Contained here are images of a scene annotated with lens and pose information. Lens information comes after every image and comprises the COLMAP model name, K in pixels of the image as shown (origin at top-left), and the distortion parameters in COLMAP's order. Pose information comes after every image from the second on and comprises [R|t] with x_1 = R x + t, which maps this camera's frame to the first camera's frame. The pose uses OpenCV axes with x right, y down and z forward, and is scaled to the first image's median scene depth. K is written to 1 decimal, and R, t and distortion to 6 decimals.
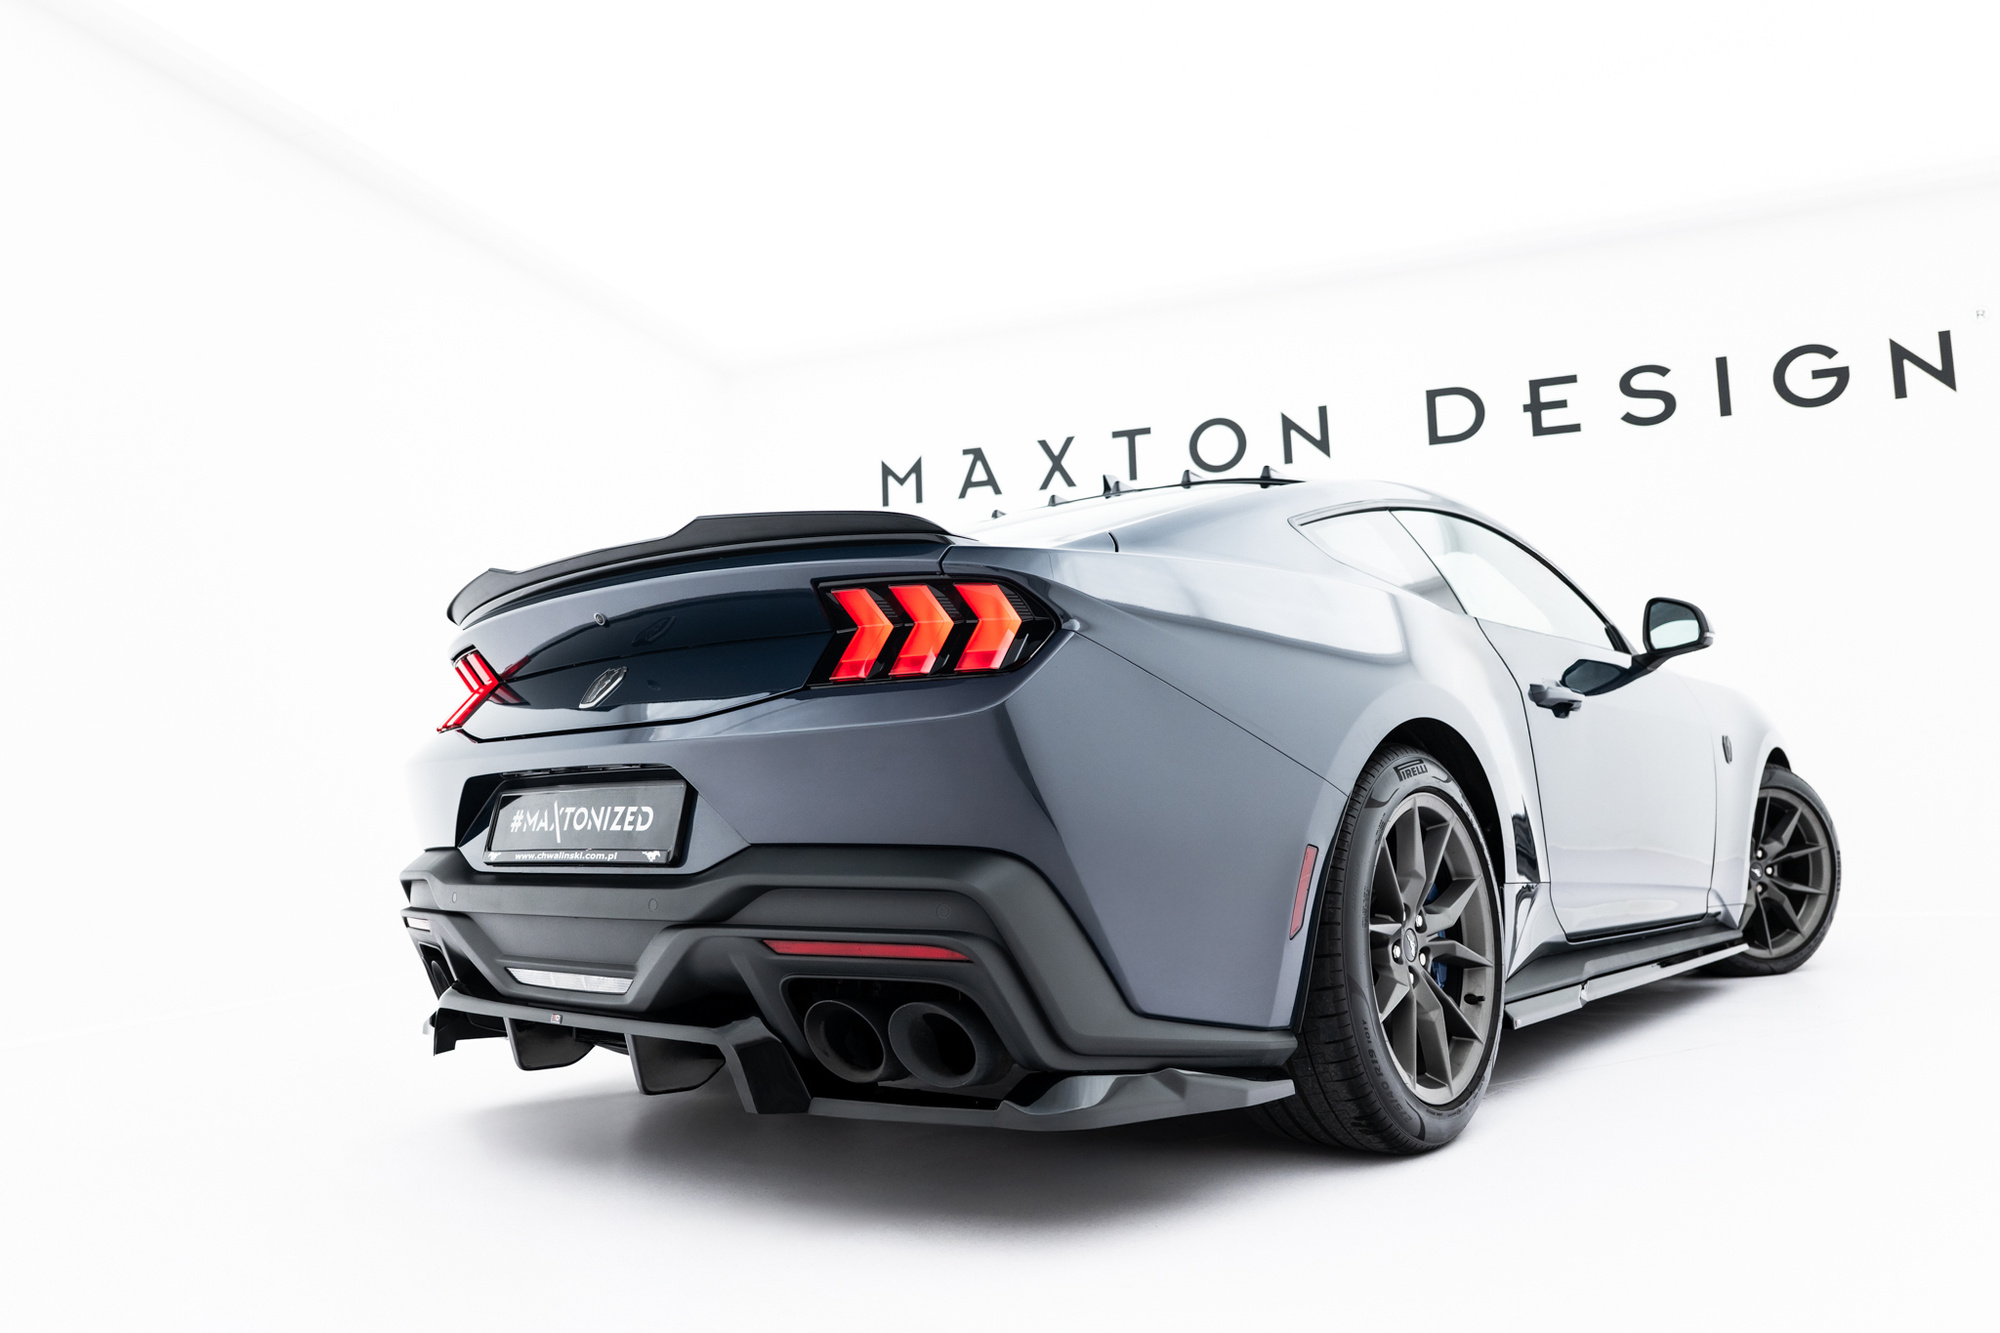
lens RADIAL K [[1389.0, 0, 1000.0], [0, 1389.0, 666.5], [0, 0, 1]] dist [0.002956, 0.006647]
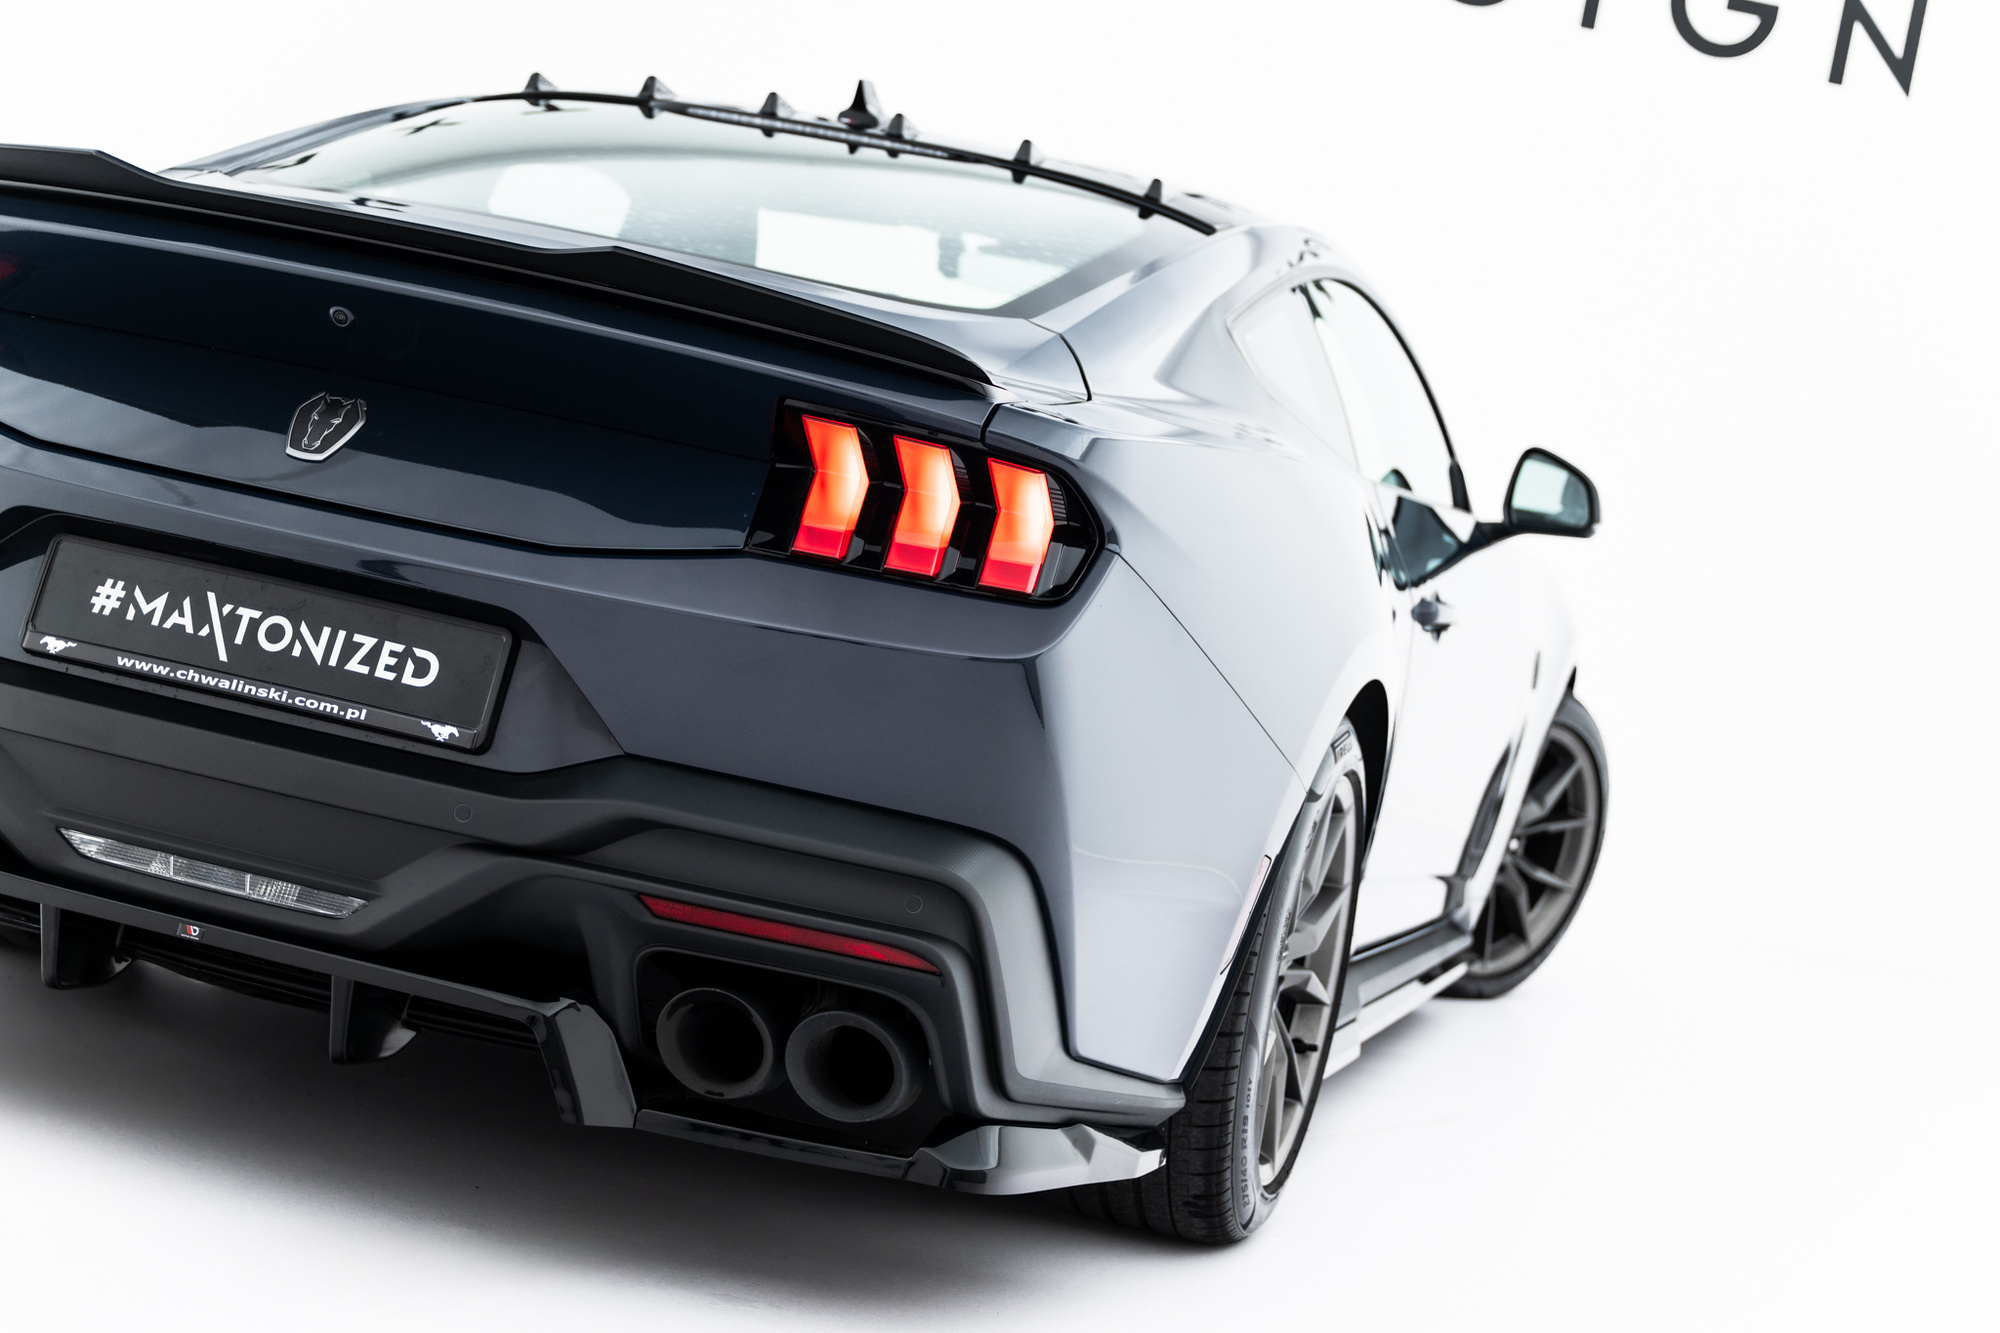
lens RADIAL K [[3169.7, 0, 1000.0], [0, 3169.7, 666.5], [0, 0, 1]] dist [0.188700, -1.225763]
pose [[0.888243, 0.175055, 0.424711, -0.628857], [-0.256602, 0.955933, 0.142647, -0.171209], [-0.381024, -0.235687, 0.894020, -0.441227]]
